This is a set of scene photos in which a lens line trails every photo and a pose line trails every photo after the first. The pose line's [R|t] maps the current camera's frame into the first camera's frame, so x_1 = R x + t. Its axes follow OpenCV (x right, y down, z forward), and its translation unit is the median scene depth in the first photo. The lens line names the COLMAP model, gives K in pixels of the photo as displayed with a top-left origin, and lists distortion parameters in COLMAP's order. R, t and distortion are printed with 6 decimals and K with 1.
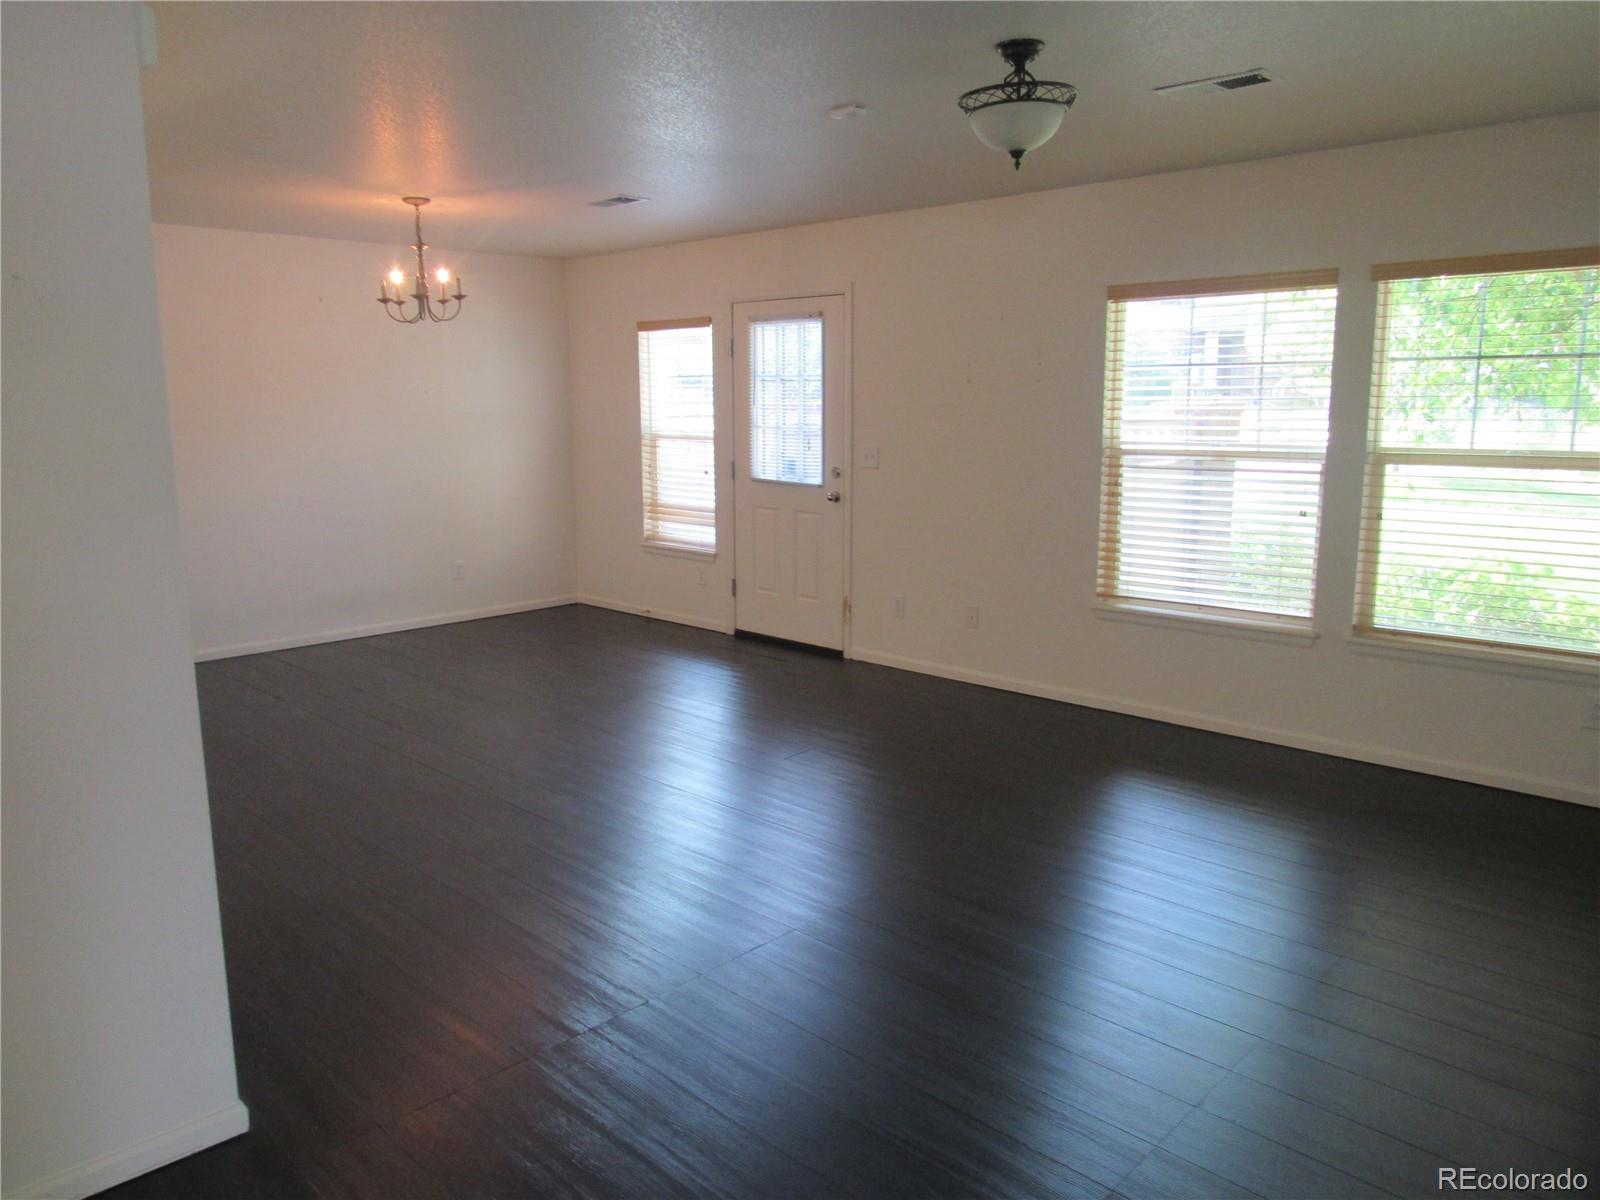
lens RADIAL K [[1137.5, 0, 788.2], [0, 1137.5, 607.7], [0, 0, 1]] dist [-0.020745, 0.006431]
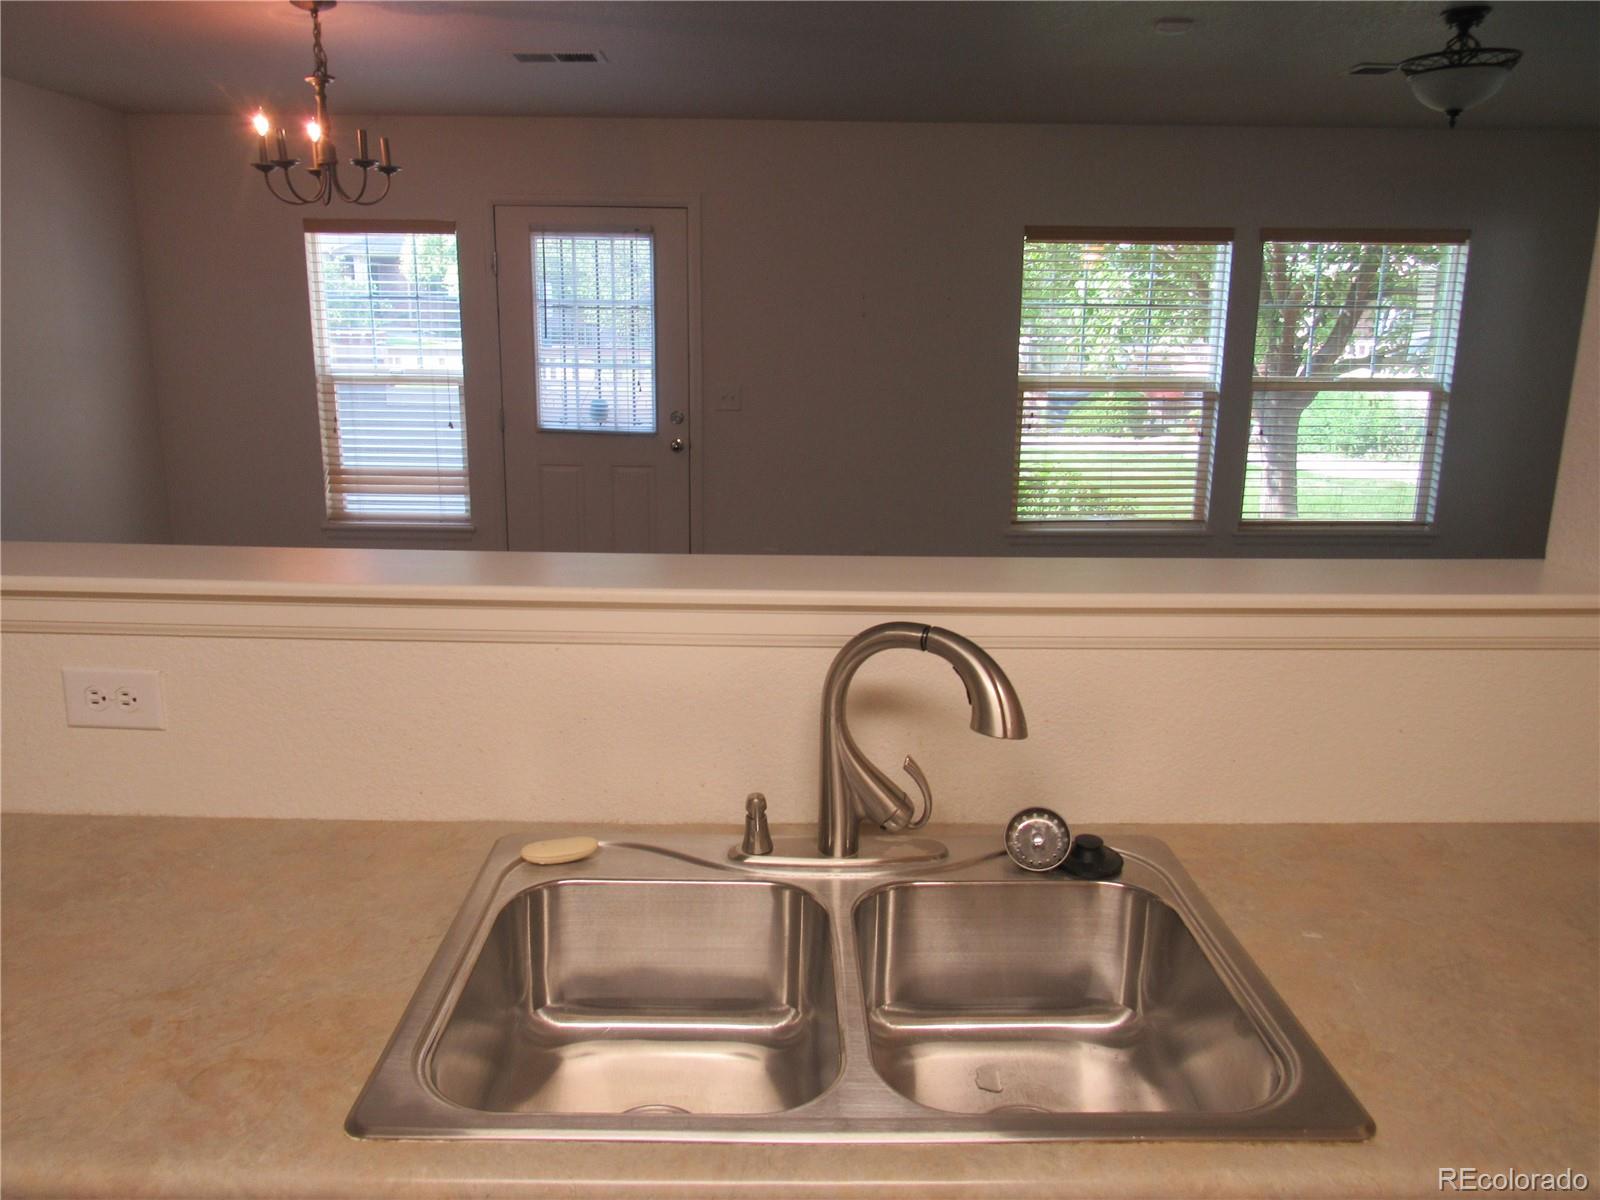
lens RADIAL K [[1137.5, 0, 790.8], [0, 1137.5, 587.0], [0, 0, 1]] dist [-0.020745, 0.006431]
pose [[0.718870, -0.146062, 0.679626, -0.471679], [0.115275, 0.989188, 0.090659, -0.055944], [-0.685520, 0.013172, 0.727935, 0.296685]]
